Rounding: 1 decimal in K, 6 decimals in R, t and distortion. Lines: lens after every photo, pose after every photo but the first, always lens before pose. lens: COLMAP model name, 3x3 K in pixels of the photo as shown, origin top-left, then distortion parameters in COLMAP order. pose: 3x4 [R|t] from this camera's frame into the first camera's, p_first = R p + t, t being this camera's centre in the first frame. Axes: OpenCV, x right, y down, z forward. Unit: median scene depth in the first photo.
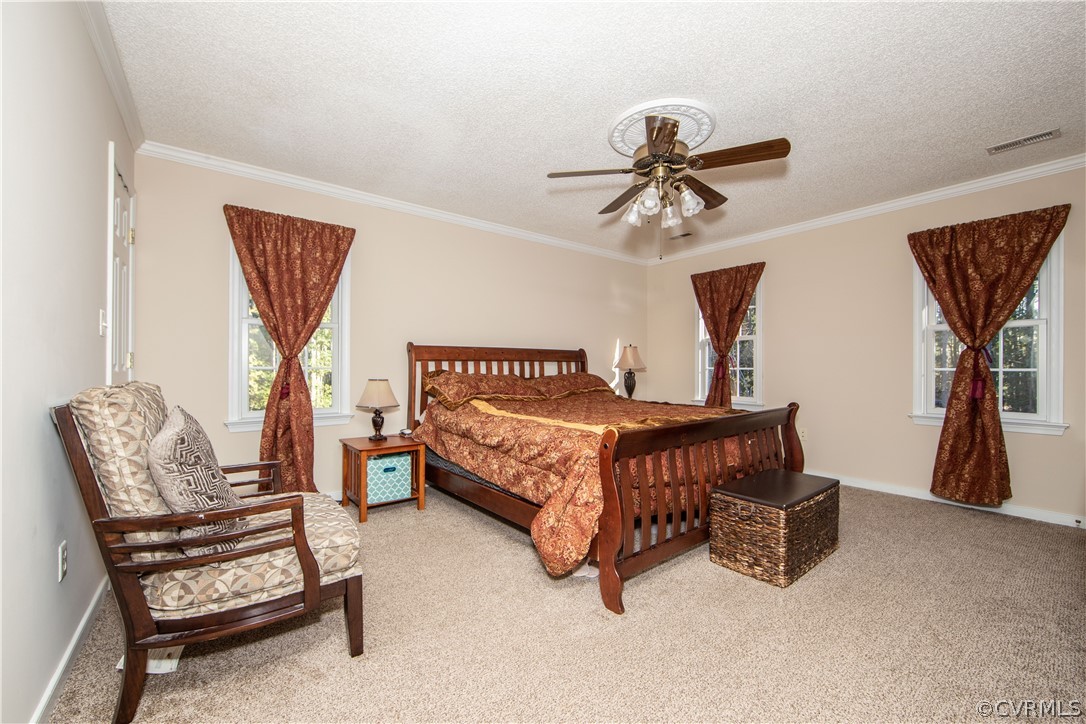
lens RADIAL K [[428.4, 0, 541.9], [0, 428.4, 366.1], [0, 0, 1]] dist [-0.009165, 0.000473]
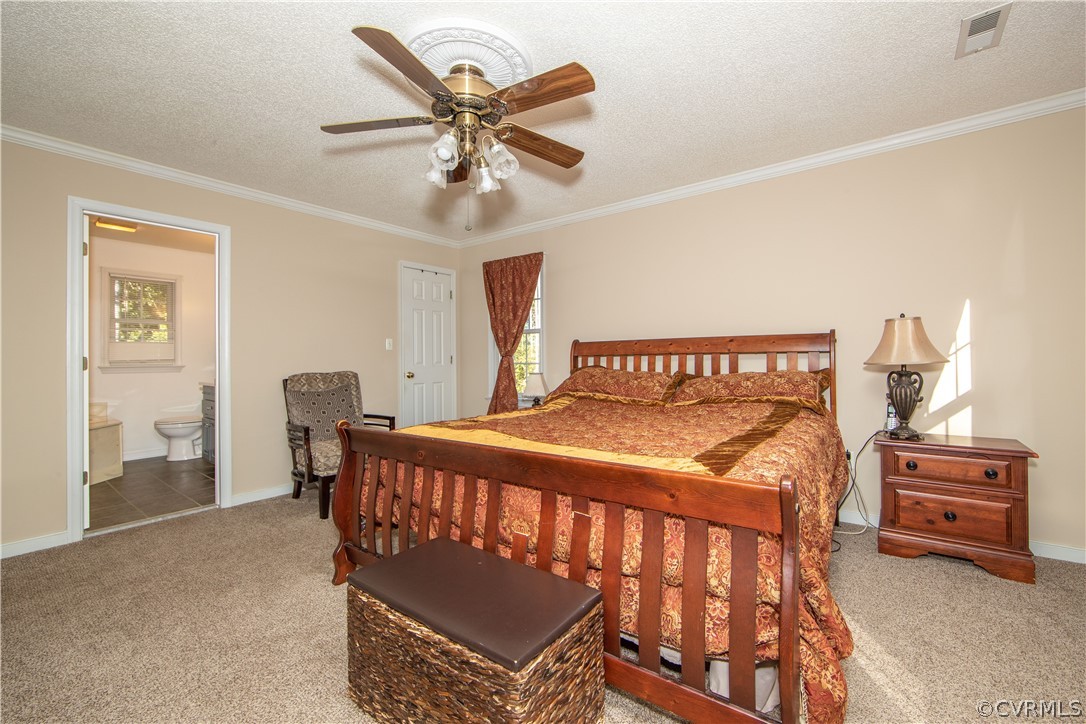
lens RADIAL K [[450.7, 0, 565.6], [0, 450.7, 349.0], [0, 0, 1]] dist [-0.012547, 0.000225]
pose [[0.262752, -0.027899, -0.964460, 0.752416], [0.012572, 0.999596, -0.025490, -0.003848], [0.964782, -0.005428, 0.262996, 0.641579]]
